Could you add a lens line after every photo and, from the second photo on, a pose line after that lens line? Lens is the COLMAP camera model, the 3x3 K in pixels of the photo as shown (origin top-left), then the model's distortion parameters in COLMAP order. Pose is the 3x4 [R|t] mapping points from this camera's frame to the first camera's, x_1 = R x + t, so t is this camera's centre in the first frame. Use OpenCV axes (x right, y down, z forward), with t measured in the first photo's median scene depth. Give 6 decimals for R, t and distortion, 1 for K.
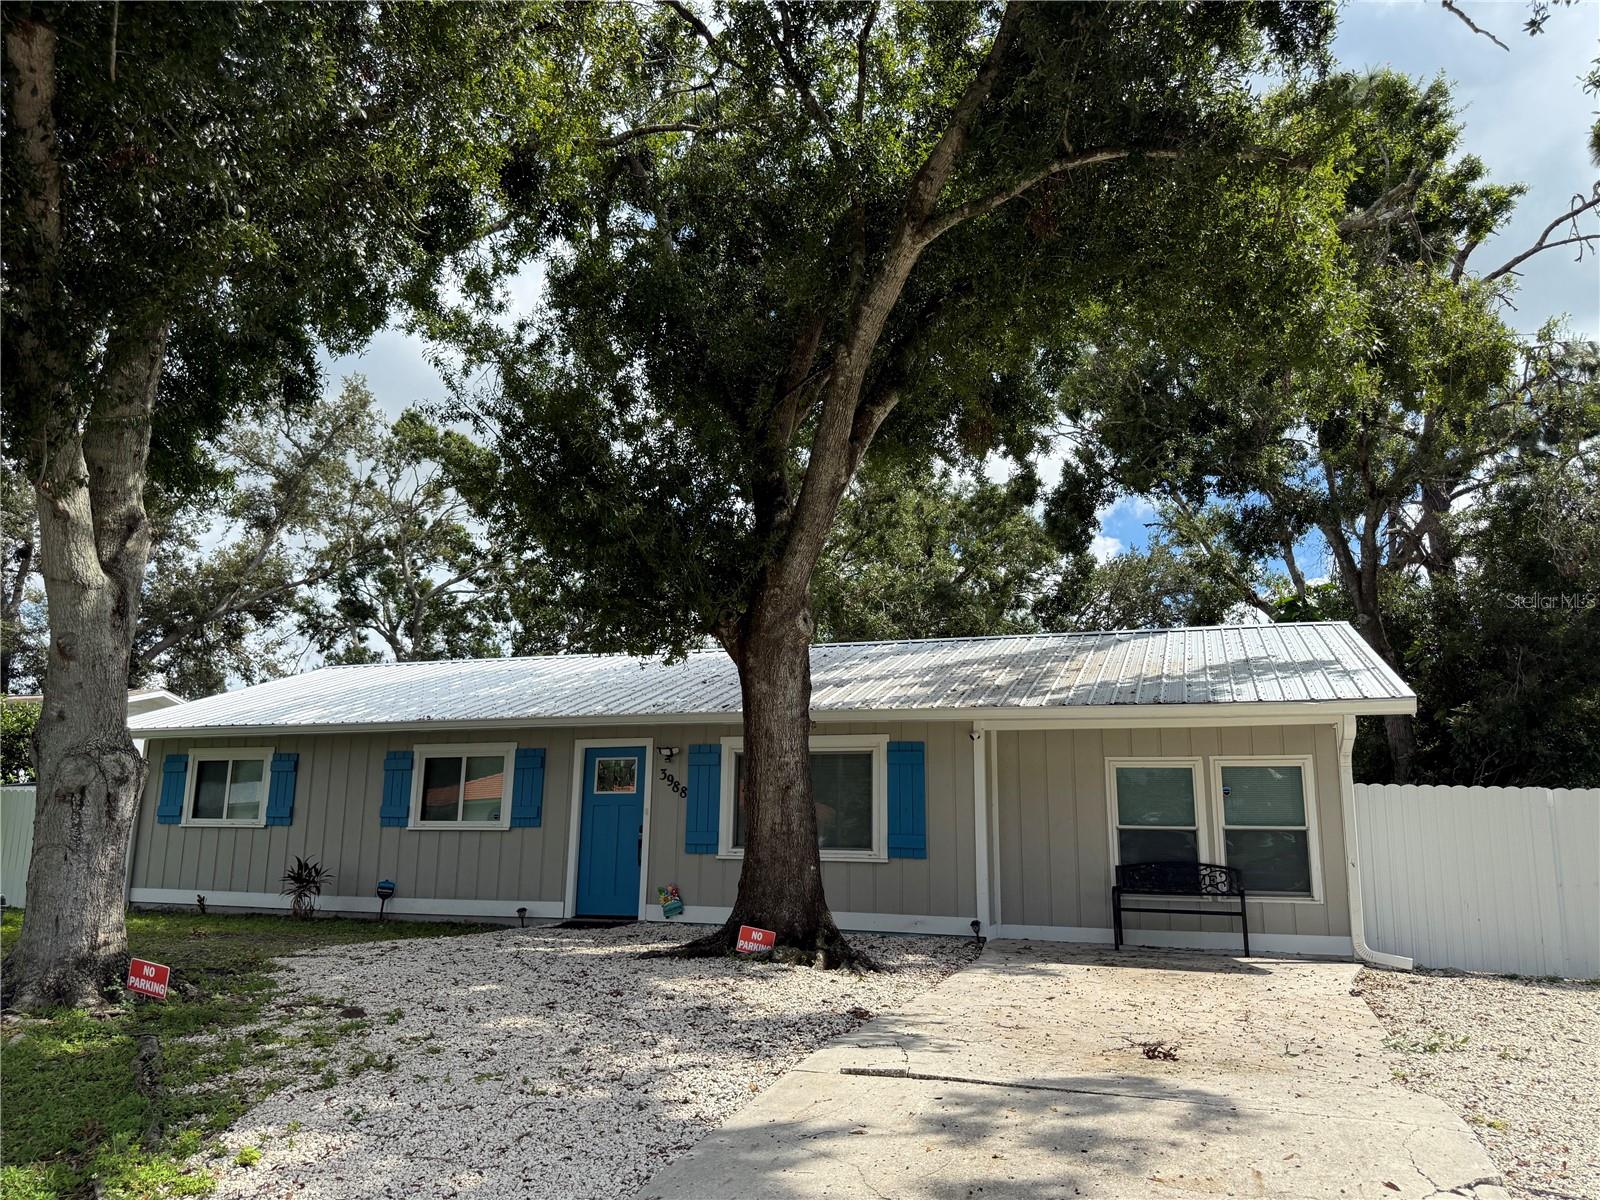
lens RADIAL K [[1112.3, 0, 797.1], [0, 1112.3, 592.6], [0, 0, 1]] dist [0.116813, -0.207463]
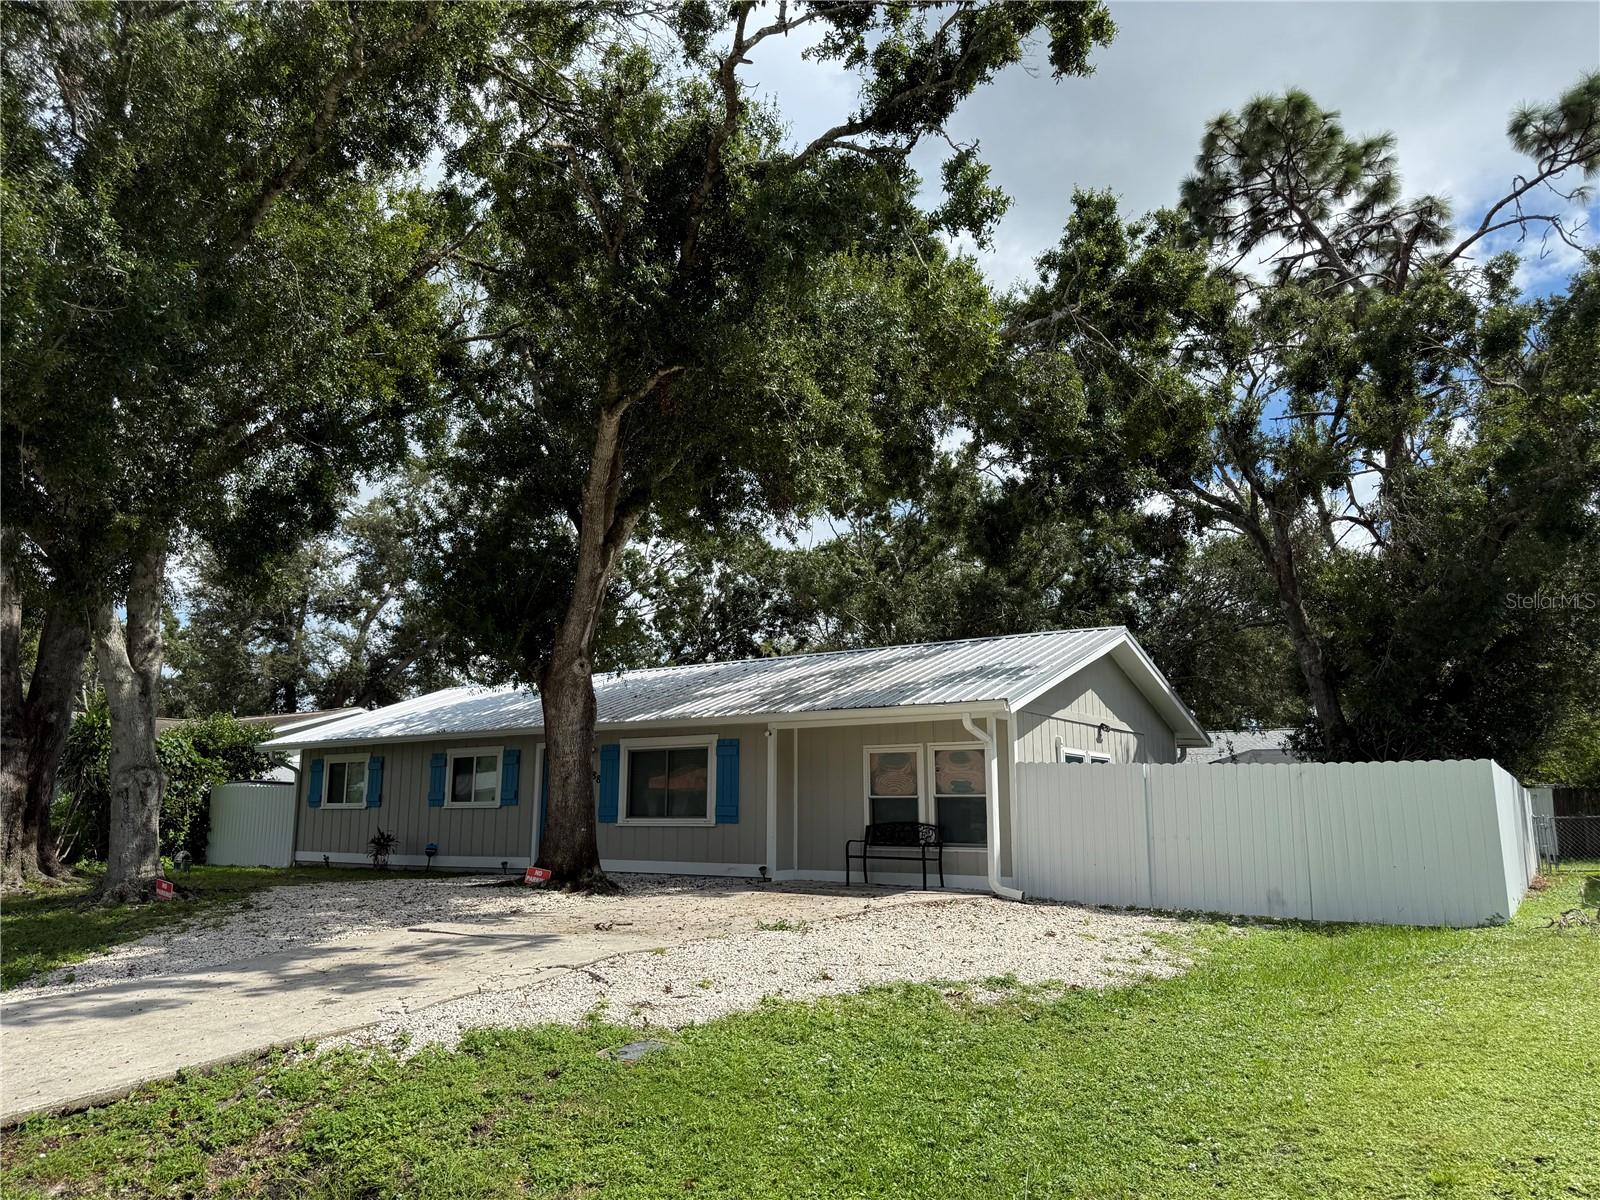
lens RADIAL K [[1104.5, 0, 800.0], [0, 1104.5, 600.0], [0, 0, 1]] dist [0.108192, -0.224234]
pose [[0.967273, -0.061937, -0.246064, 0.520408], [0.068160, 0.997532, 0.016846, -0.053633], [0.244413, -0.033067, 0.969107, -0.289833]]
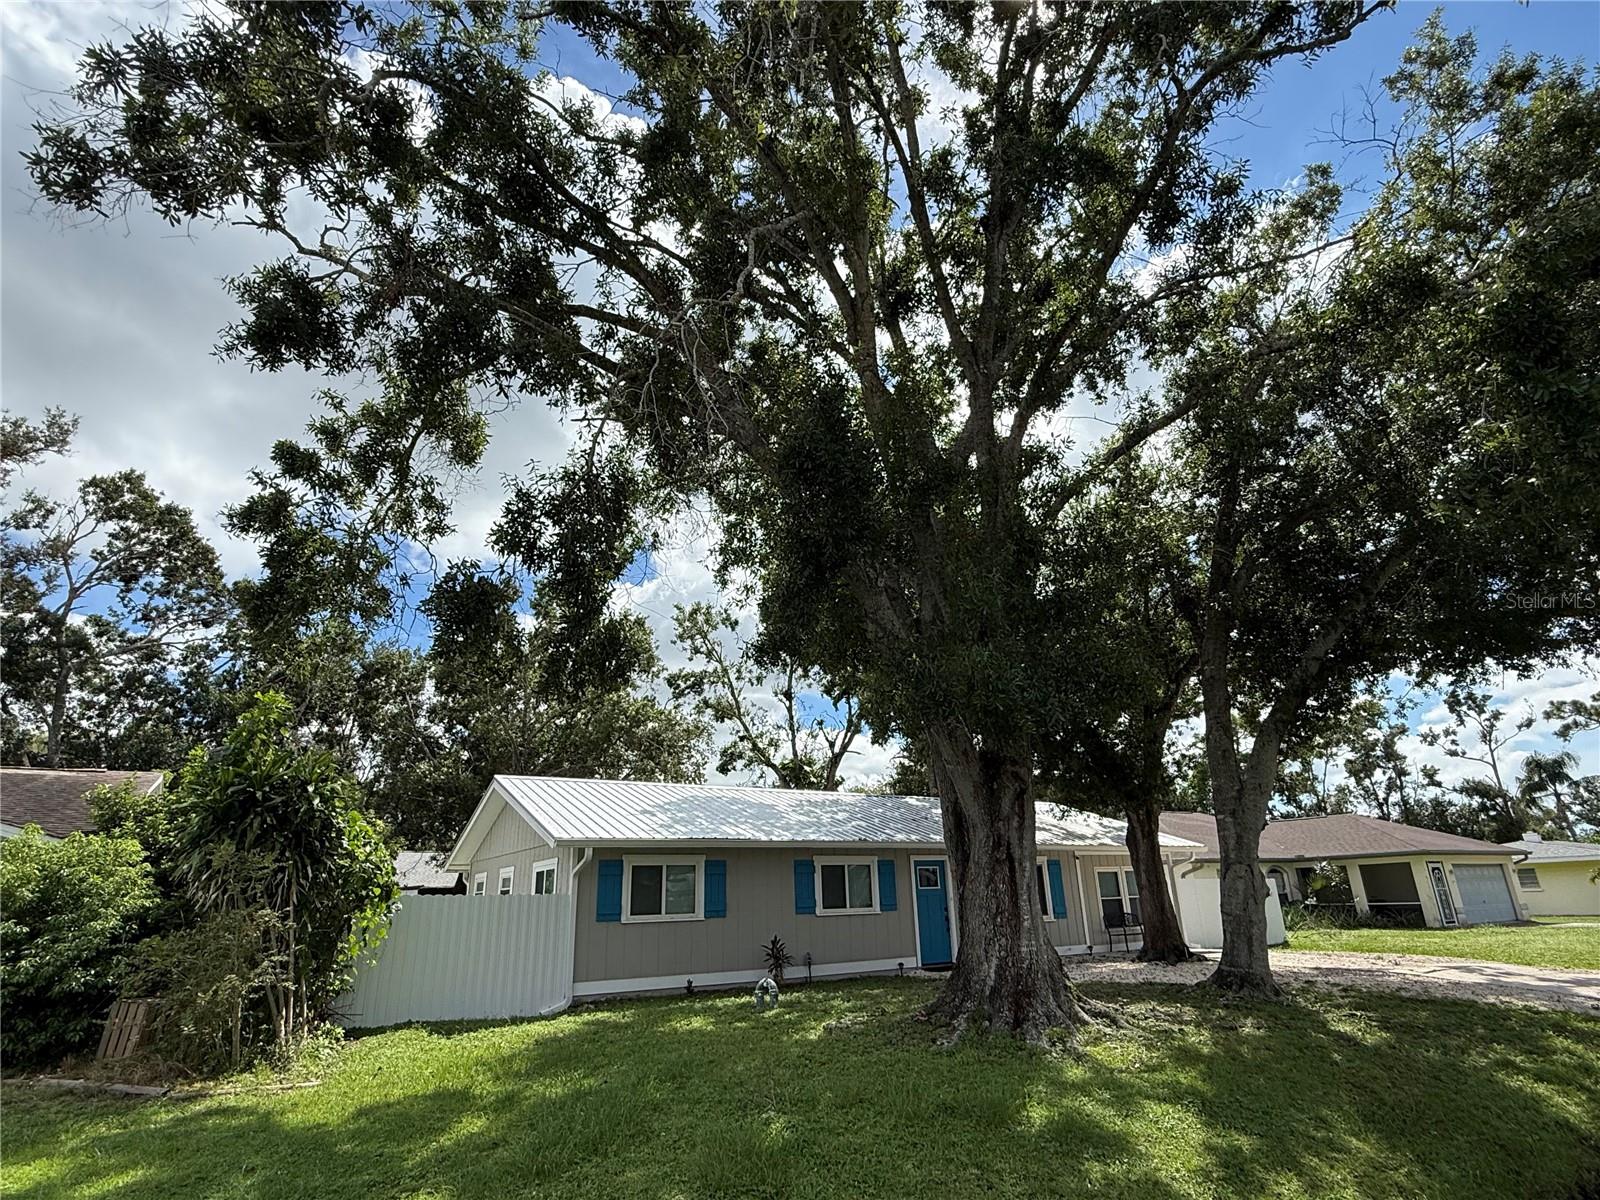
lens RADIAL K [[834.1, 0, 791.1], [0, 834.1, 602.7], [0, 0, 1]] dist [-0.005786, -0.001185]
pose [[0.625545, 0.238586, 0.742812, -1.430724], [-0.124608, 0.970425, -0.206758, 0.050243], [-0.770173, 0.036776, 0.636774, 0.369917]]
